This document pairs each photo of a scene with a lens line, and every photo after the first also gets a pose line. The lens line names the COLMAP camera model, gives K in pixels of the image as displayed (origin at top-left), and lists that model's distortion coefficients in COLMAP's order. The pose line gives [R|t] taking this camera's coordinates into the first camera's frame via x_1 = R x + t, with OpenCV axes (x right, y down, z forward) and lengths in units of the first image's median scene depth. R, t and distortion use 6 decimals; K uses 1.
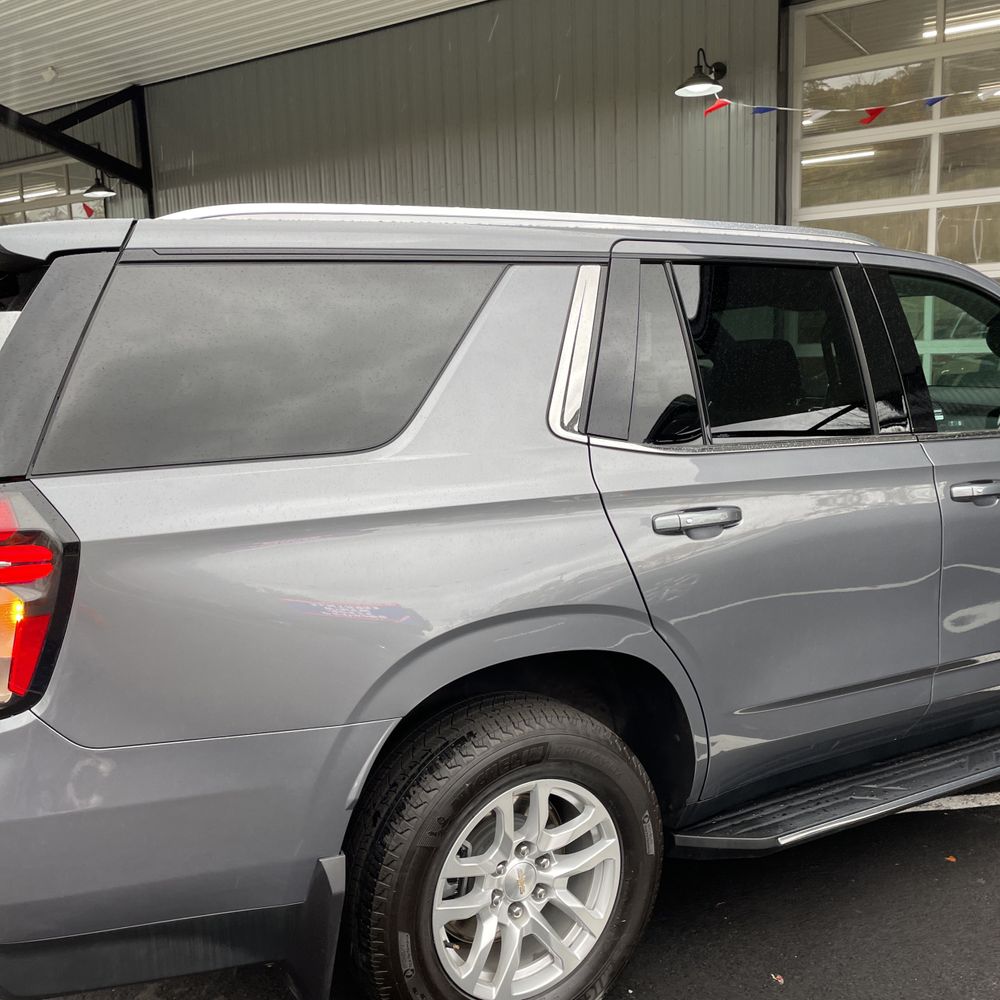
lens RADIAL K [[1006.0, 0, 484.9], [0, 1006.0, 493.6], [0, 0, 1]] dist [0.105910, -0.148048]
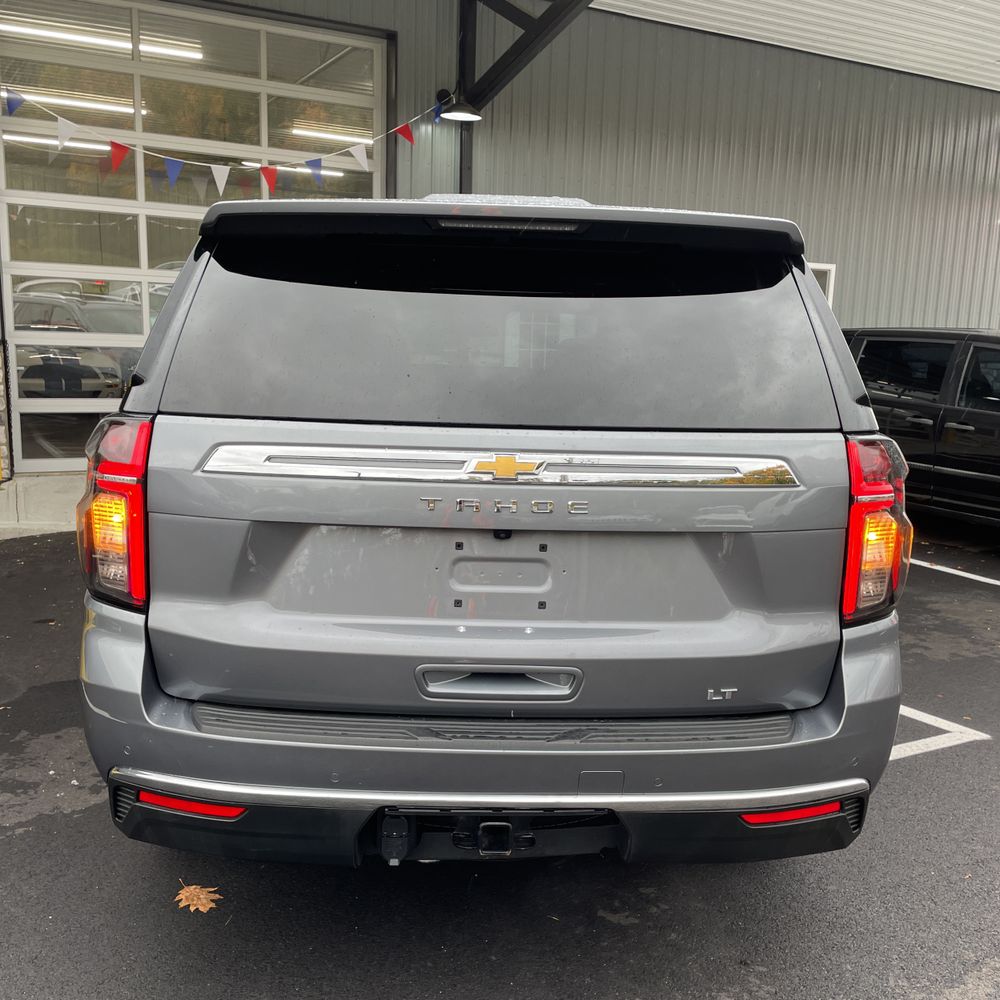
lens RADIAL K [[1012.2, 0, 502.3], [0, 1012.2, 515.7], [0, 0, 1]] dist [0.112112, -0.190131]
pose [[0.466968, -0.108462, 0.877597, -1.367282], [0.088931, 0.993178, 0.075426, -0.034944], [-0.879791, 0.042824, 0.473428, 0.593308]]
